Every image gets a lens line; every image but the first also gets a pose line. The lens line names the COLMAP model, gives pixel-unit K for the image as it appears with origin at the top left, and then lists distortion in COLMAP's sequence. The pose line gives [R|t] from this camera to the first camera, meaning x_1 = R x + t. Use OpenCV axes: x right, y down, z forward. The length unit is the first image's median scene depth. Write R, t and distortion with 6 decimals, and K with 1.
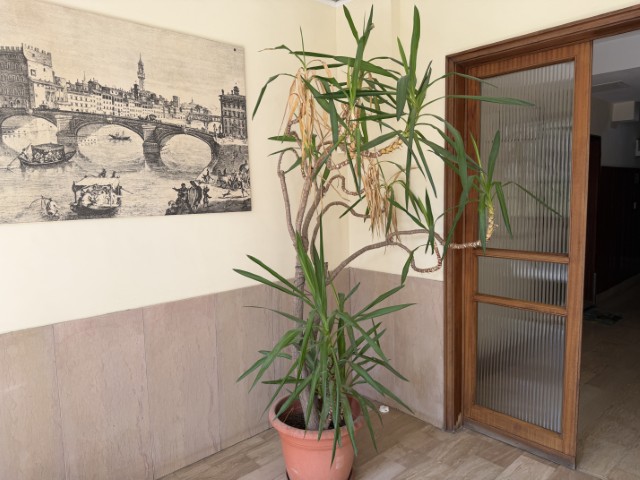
lens RADIAL K [[454.4, 0, 320.9], [0, 454.4, 240.5], [0, 0, 1]] dist [0.049530, -0.036816]
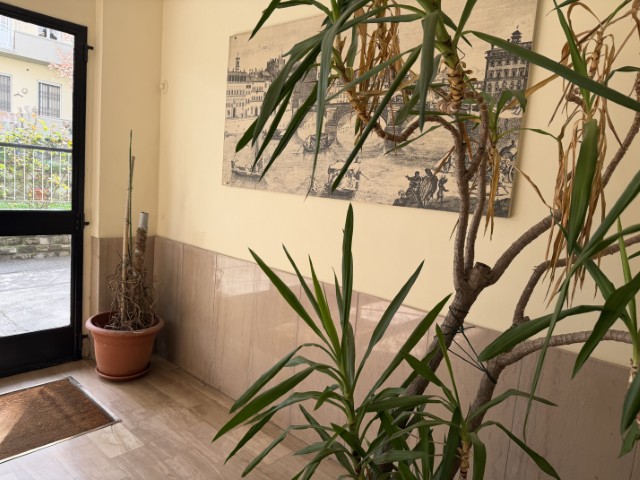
lens RADIAL K [[454.4, 0, 320.1], [0, 454.4, 241.1], [0, 0, 1]] dist [0.049530, -0.036816]
pose [[0.123989, 0.159217, -0.979427, 0.525881], [-0.188207, 0.972900, 0.134330, -0.078770], [0.974271, 0.167680, 0.150595, 0.719422]]
